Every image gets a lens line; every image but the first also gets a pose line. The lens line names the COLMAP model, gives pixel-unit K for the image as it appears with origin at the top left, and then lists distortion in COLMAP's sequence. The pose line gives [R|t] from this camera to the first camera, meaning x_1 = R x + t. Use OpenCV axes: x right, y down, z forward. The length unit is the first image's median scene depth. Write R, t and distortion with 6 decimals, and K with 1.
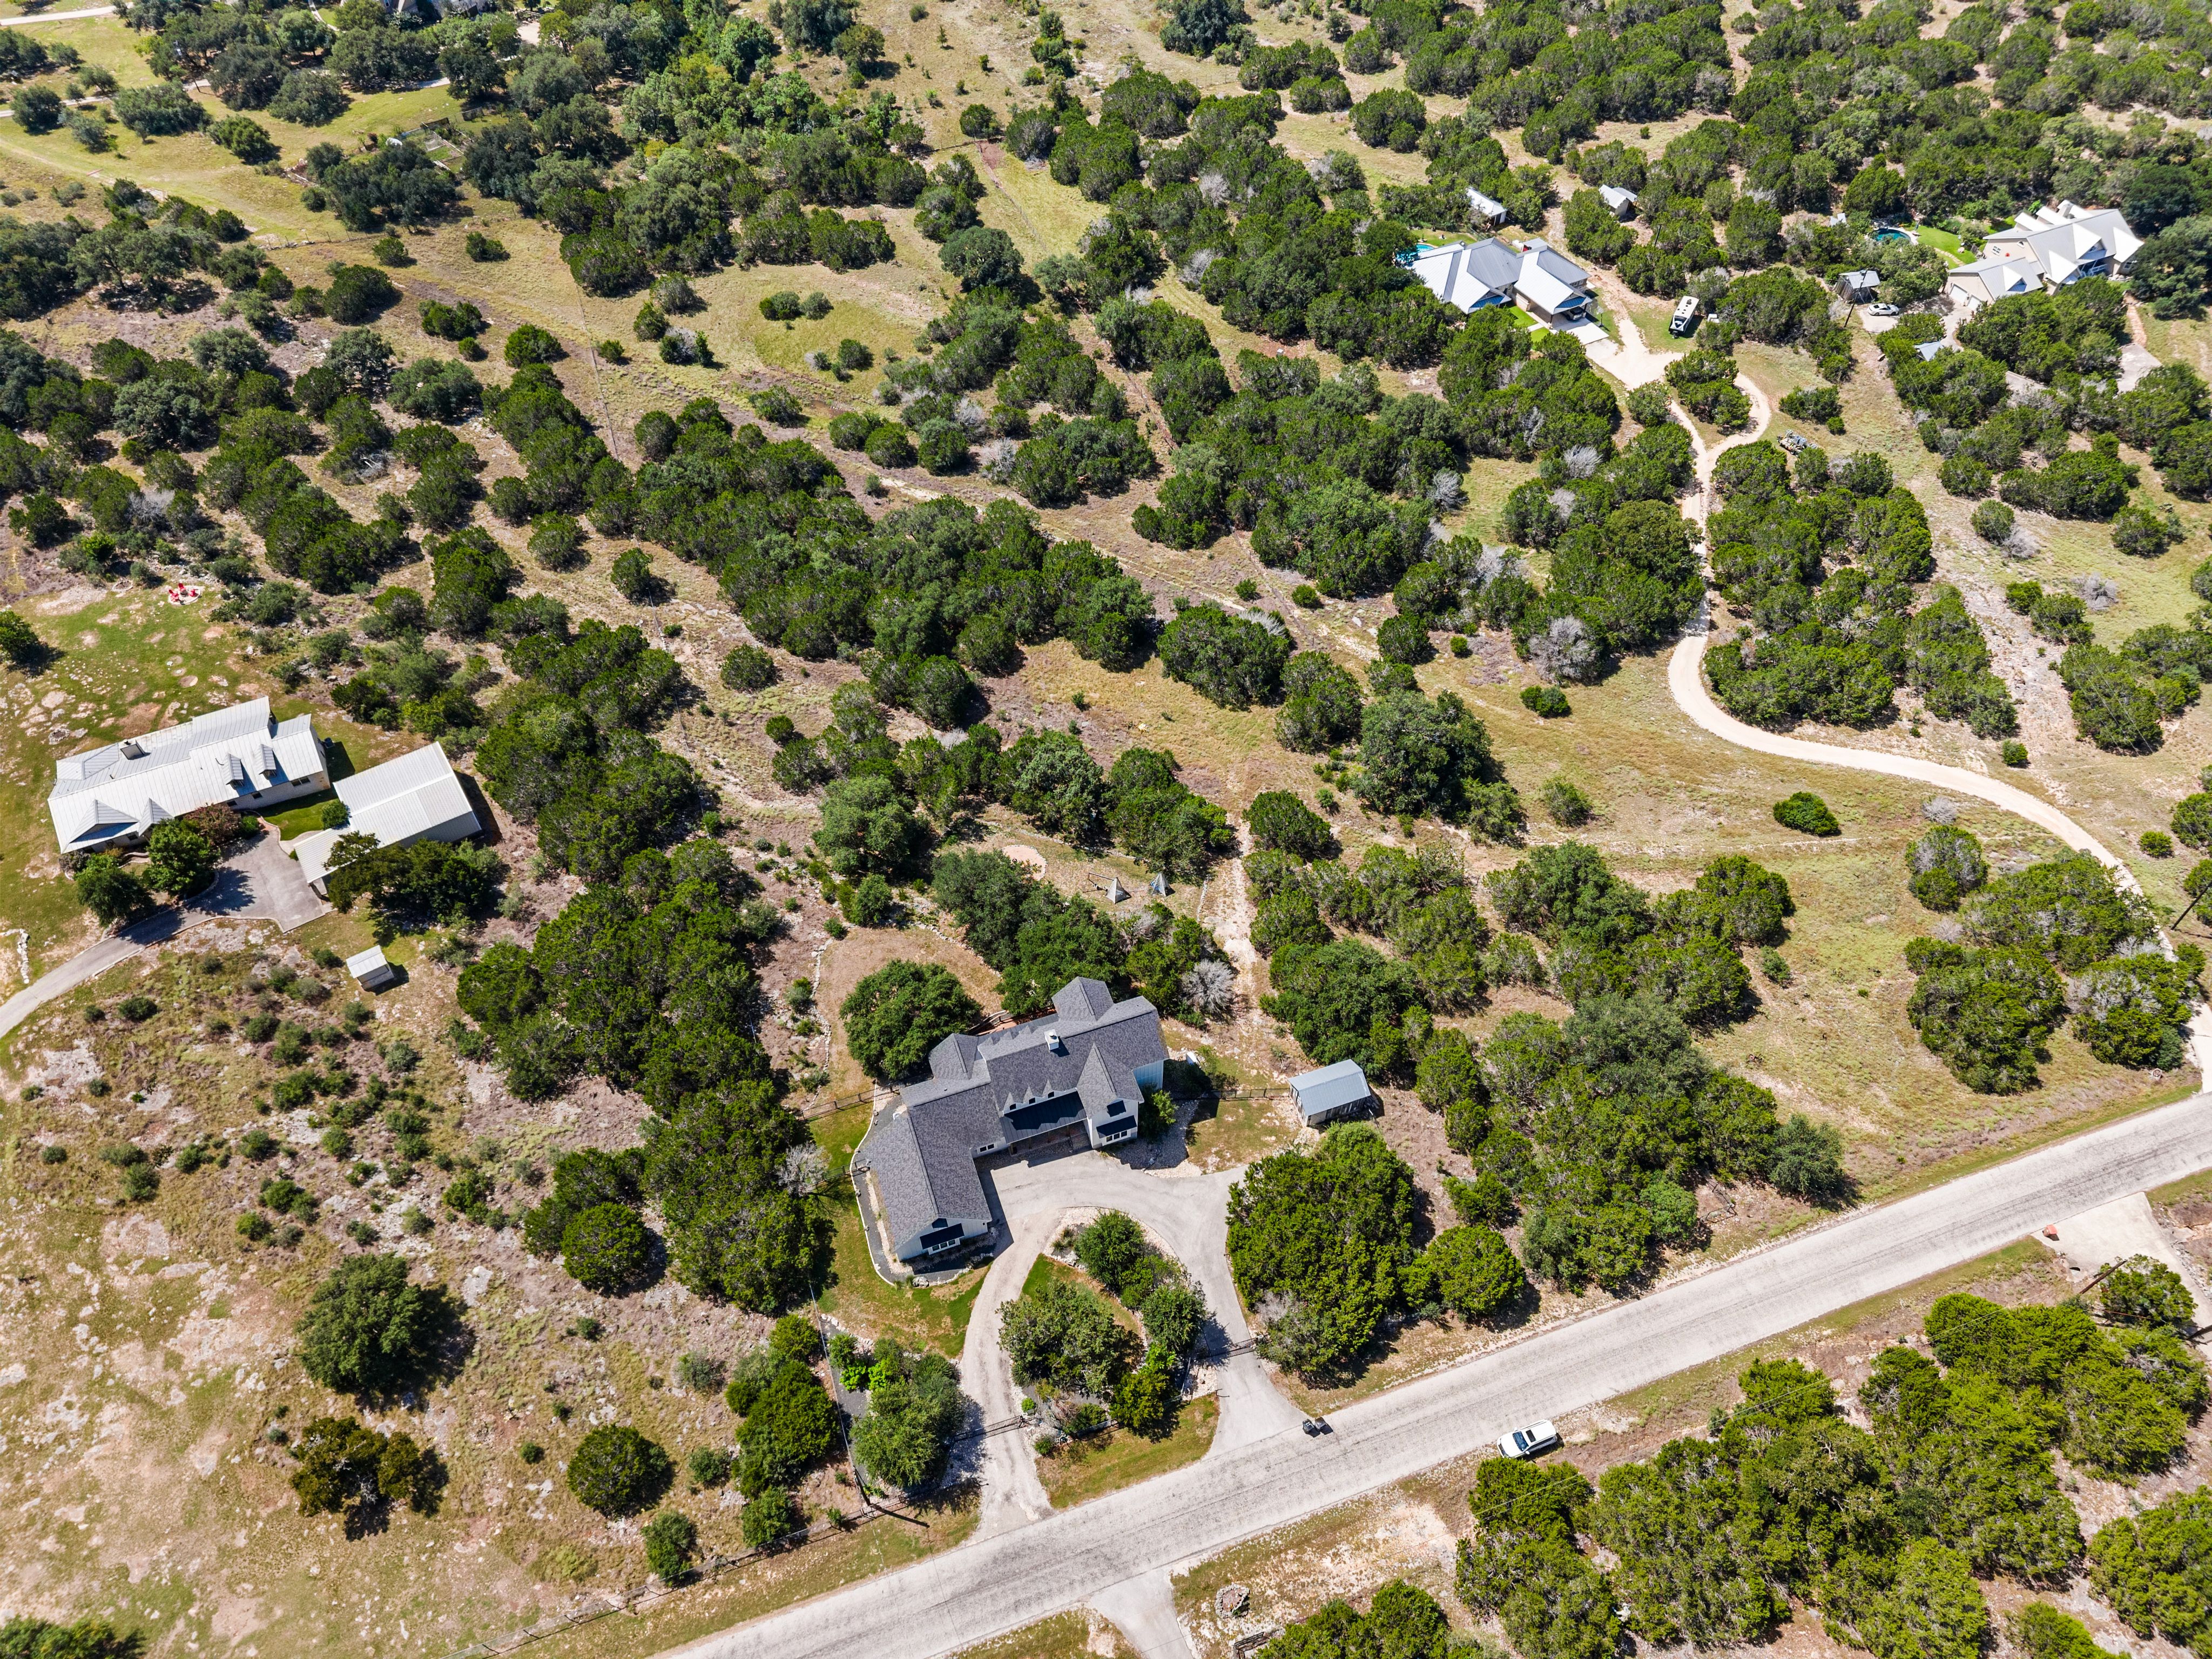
lens RADIAL K [[1487.0, 0, 1106.0], [0, 1487.0, 829.5], [0, 0, 1]] dist [0.046639, -0.000592]
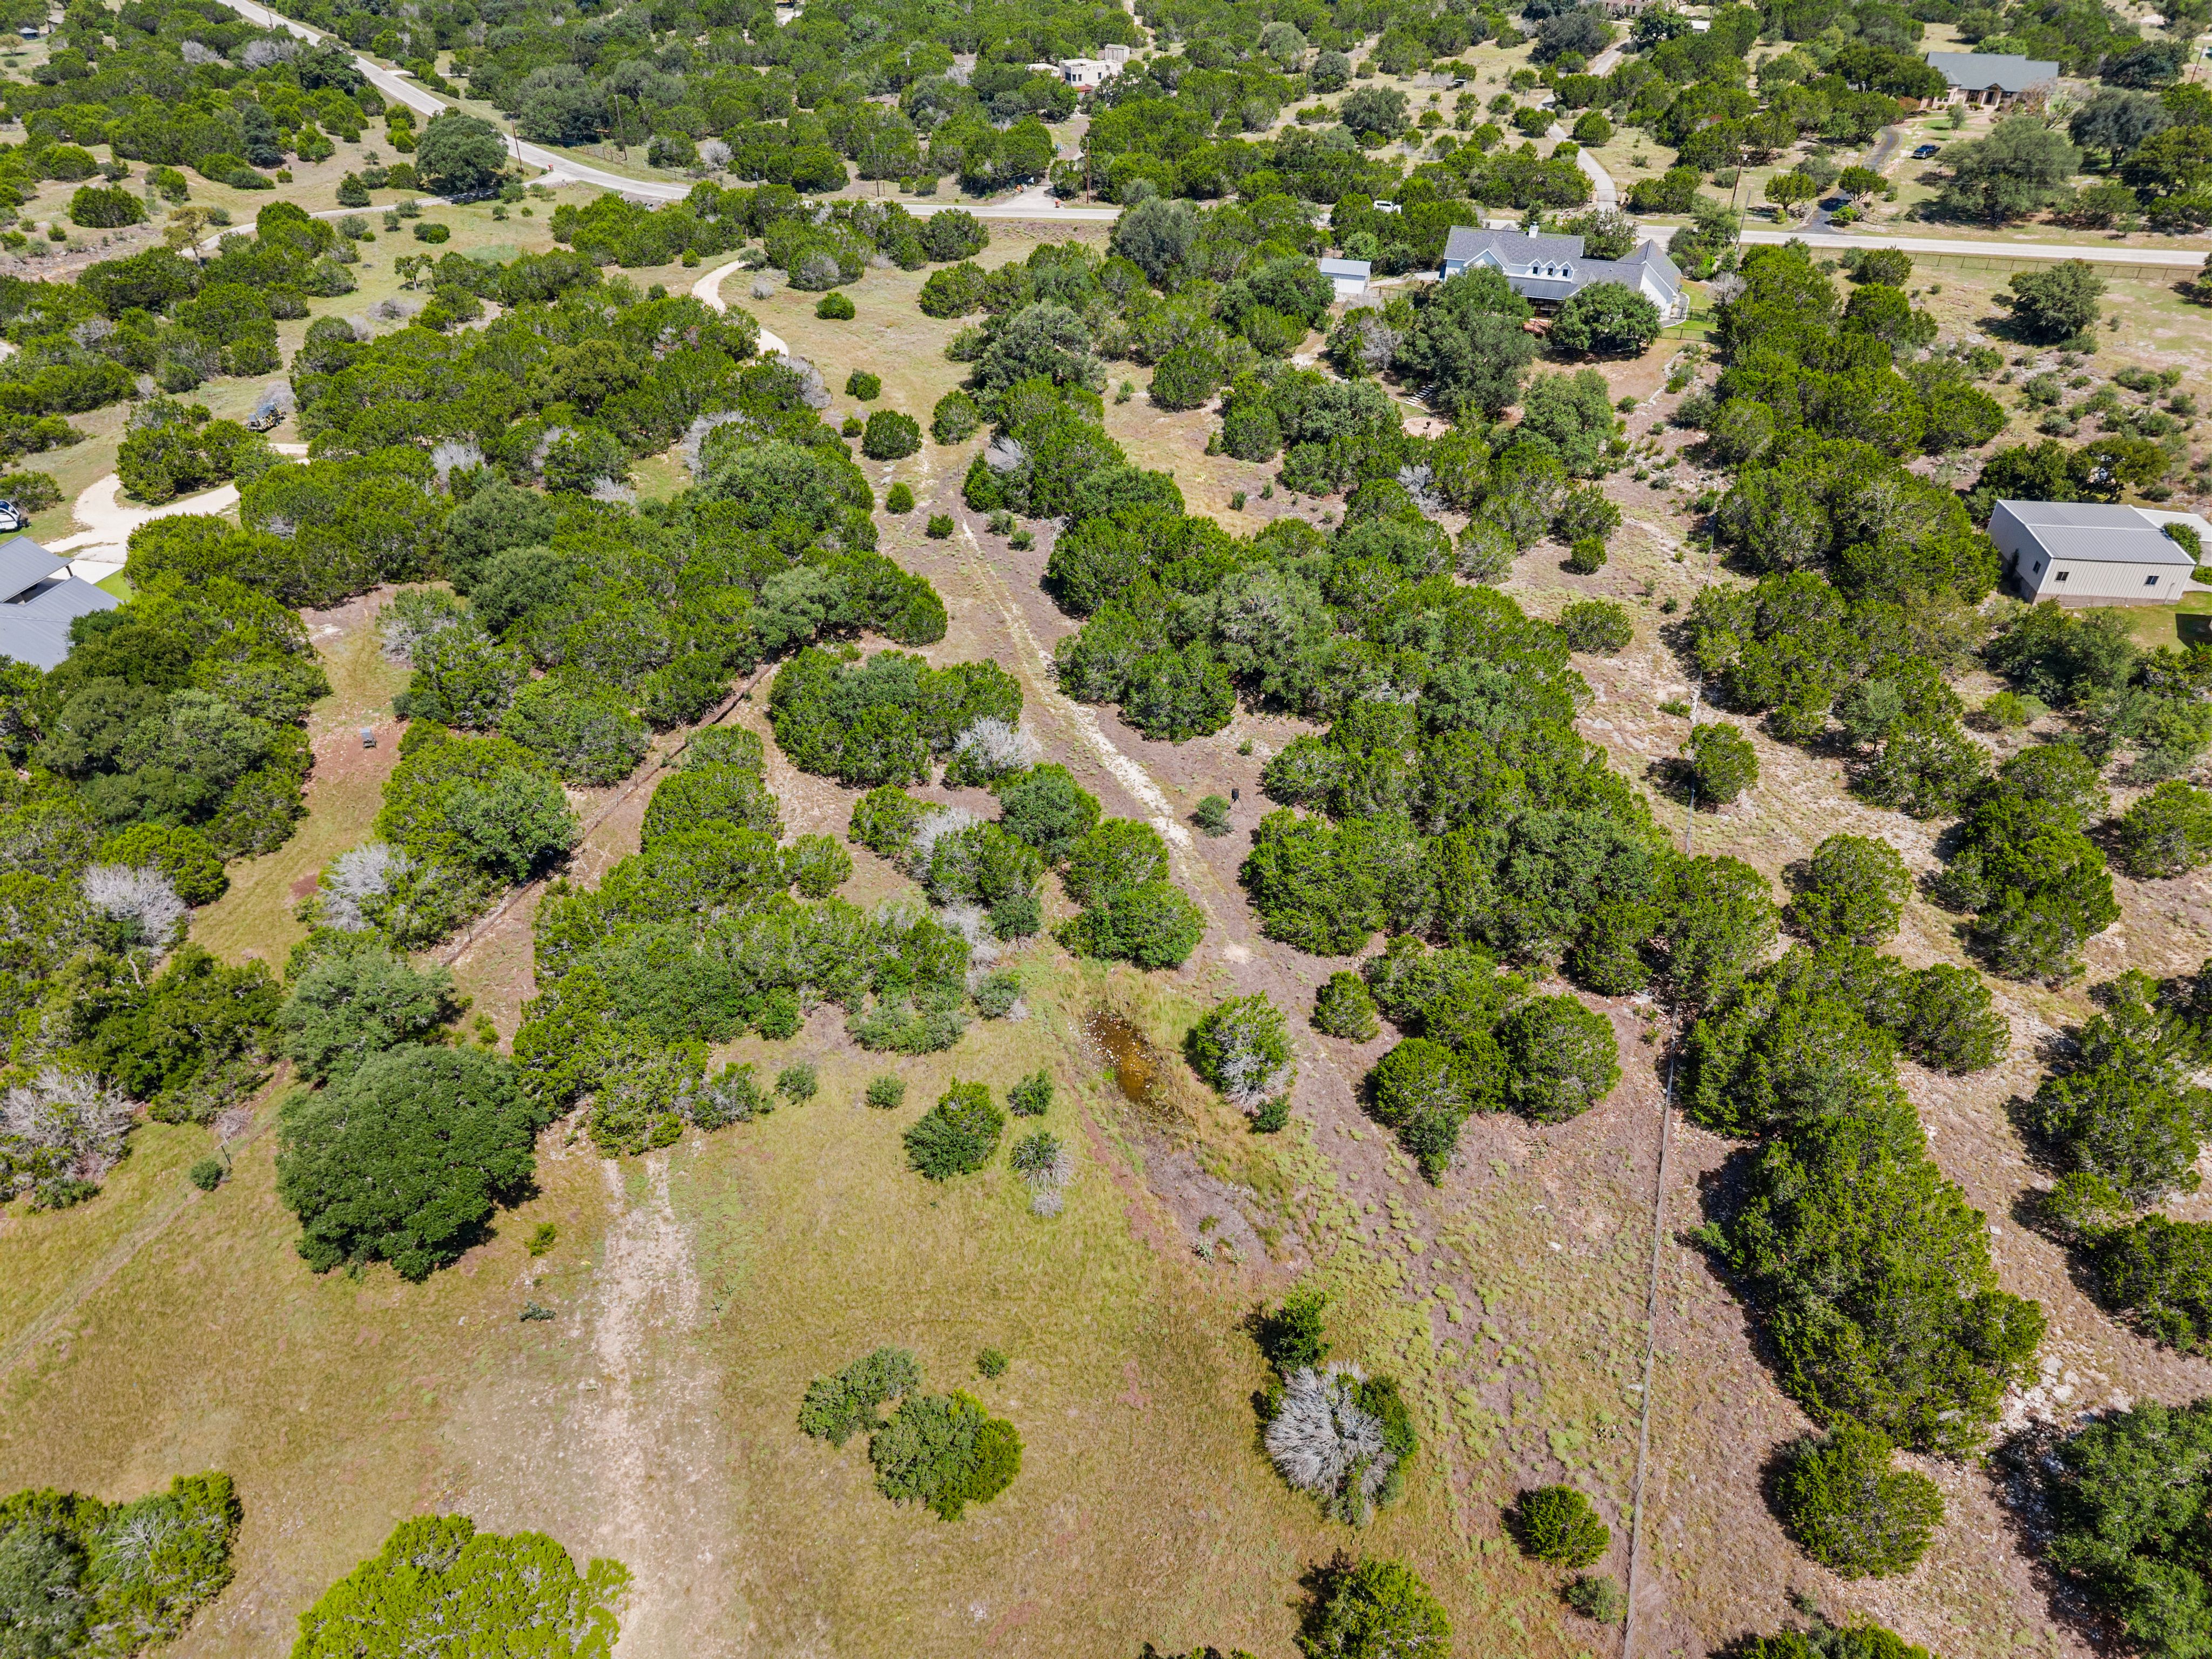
lens RADIAL K [[1512.9, 0, 1106.0], [0, 1512.9, 829.5], [0, 0, 1]] dist [0.003924, 0.000925]
pose [[-0.779251, -0.366690, 0.508239, -0.587221], [0.478201, 0.176278, 0.860378, -1.047936], [-0.405083, 0.913490, 0.037986, 1.469191]]
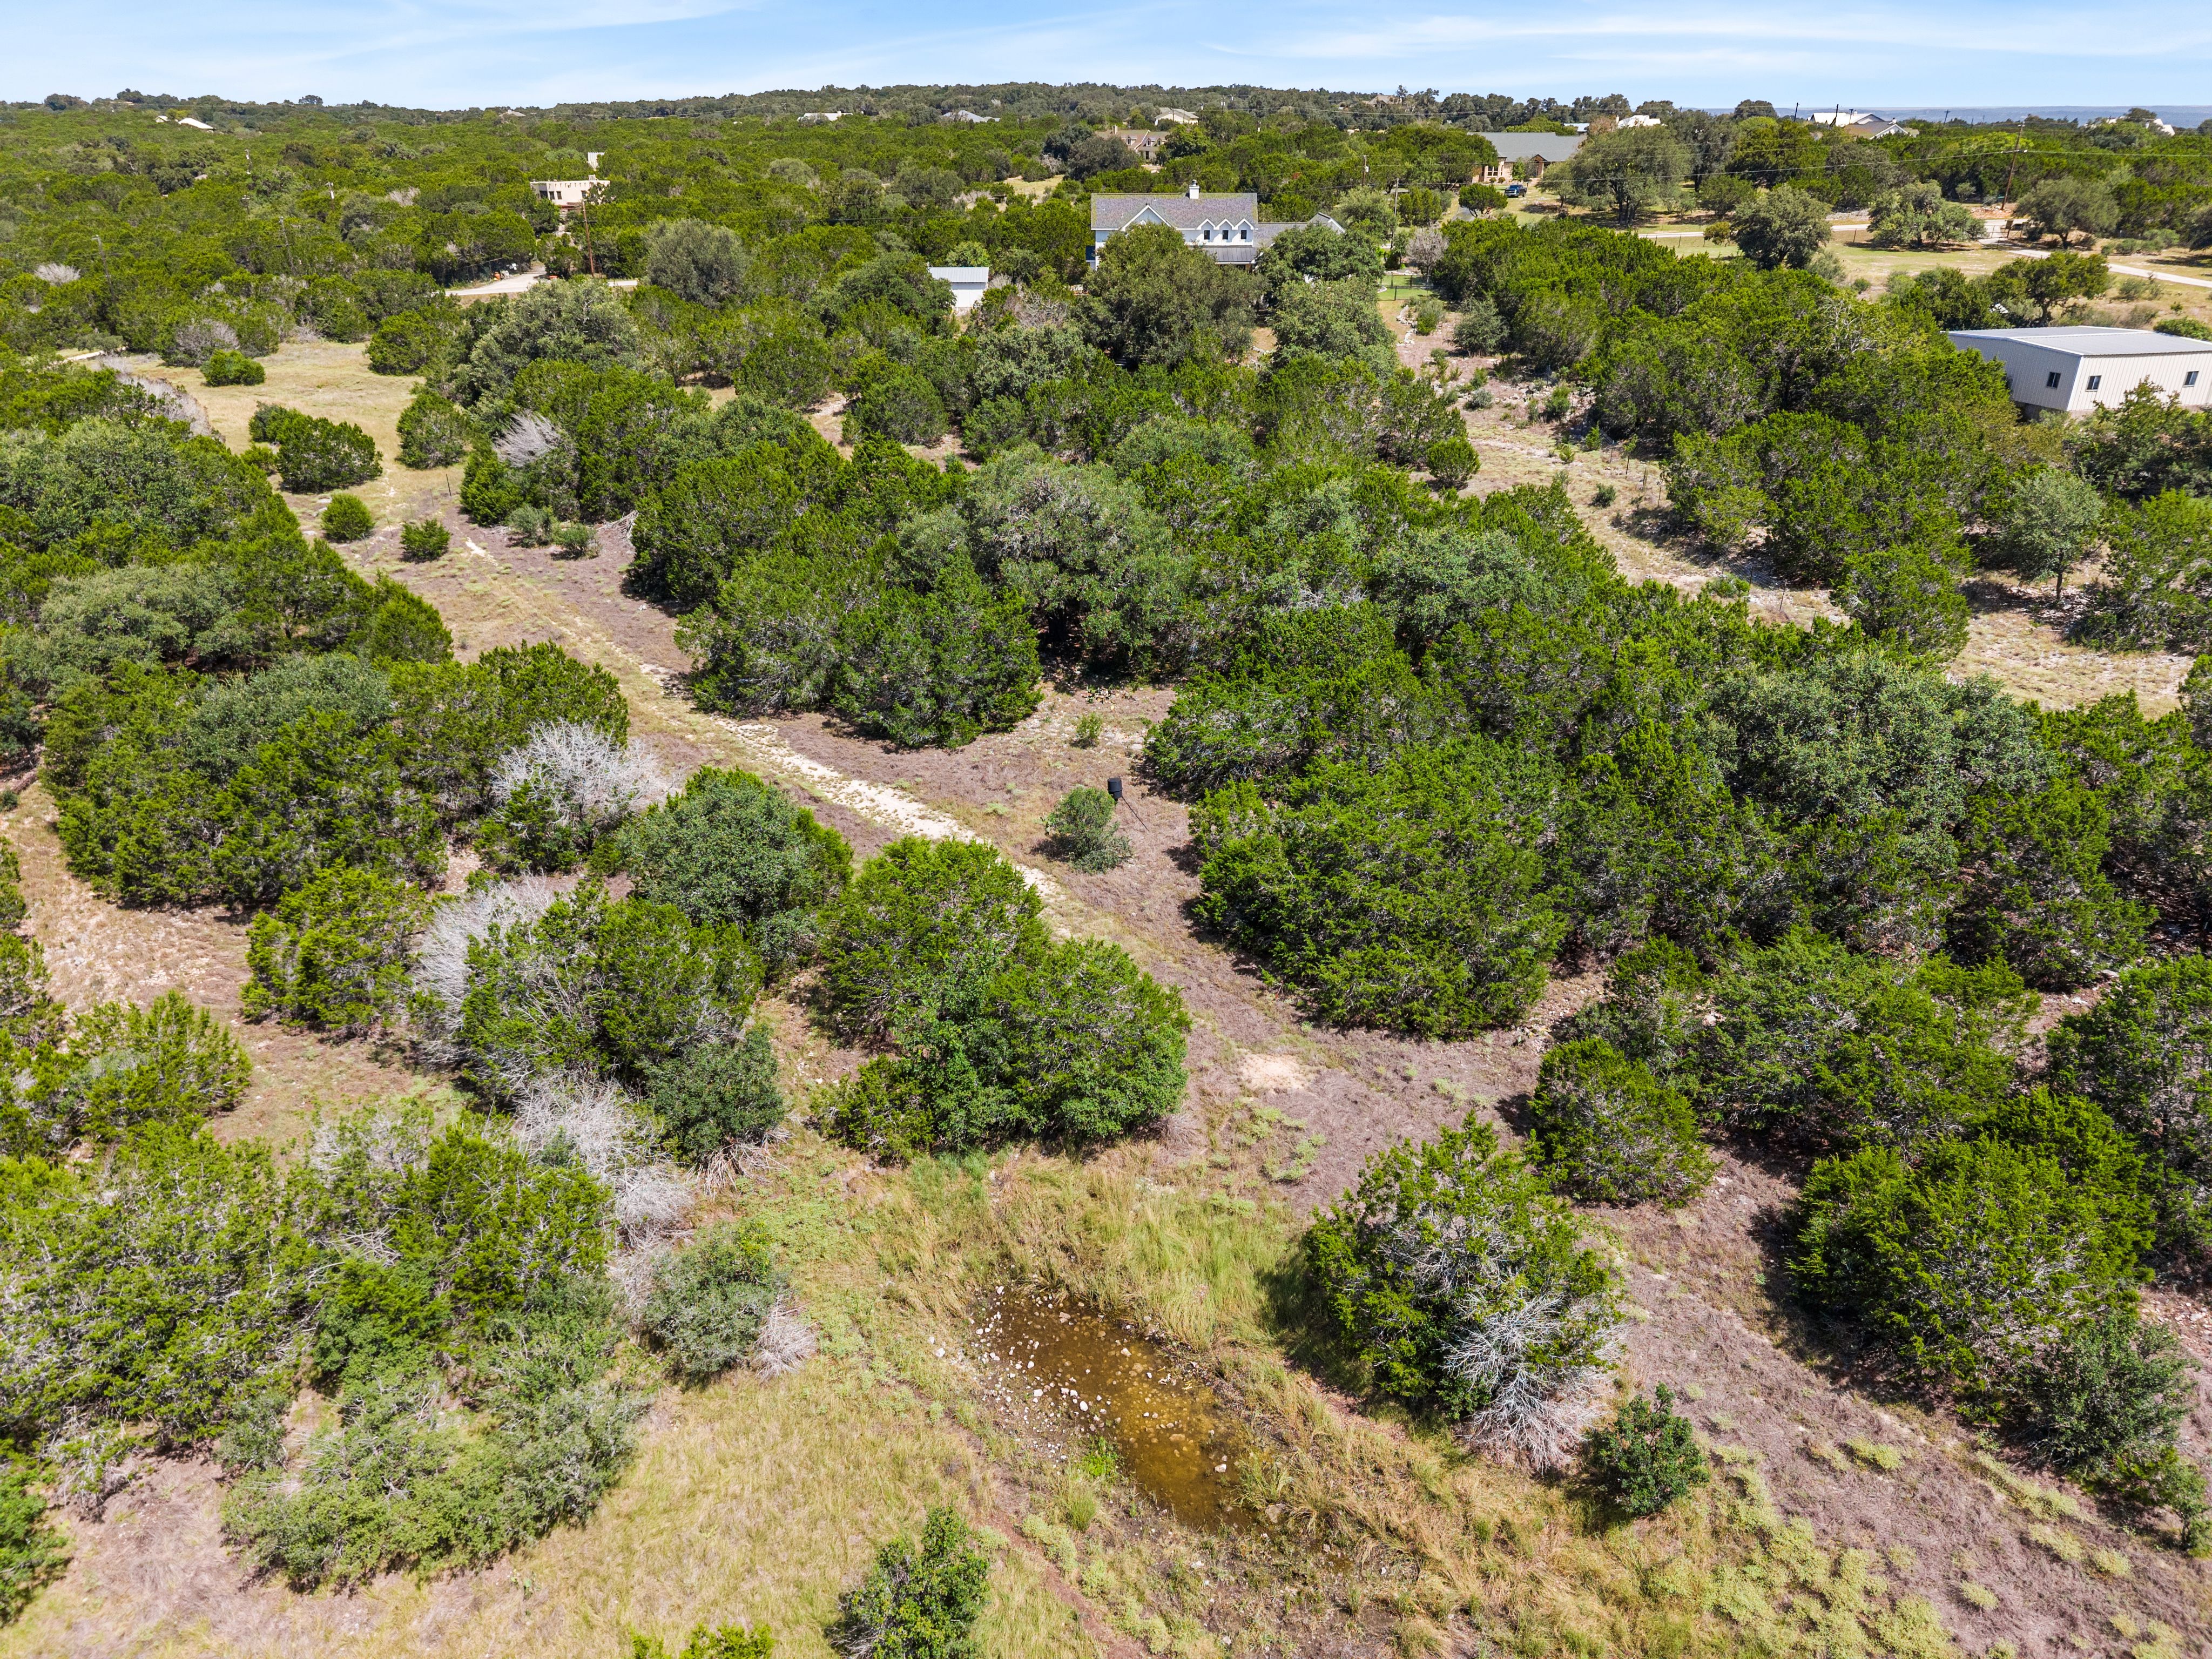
lens RADIAL K [[1490.7, 0, 1106.0], [0, 1490.7, 829.5], [0, 0, 1]] dist [0.032988, -0.044800]
pose [[-0.941008, -0.138984, 0.308524, -0.346868], [0.262167, 0.277017, 0.924408, -0.688354], [-0.213944, 0.950760, -0.224238, 1.552567]]
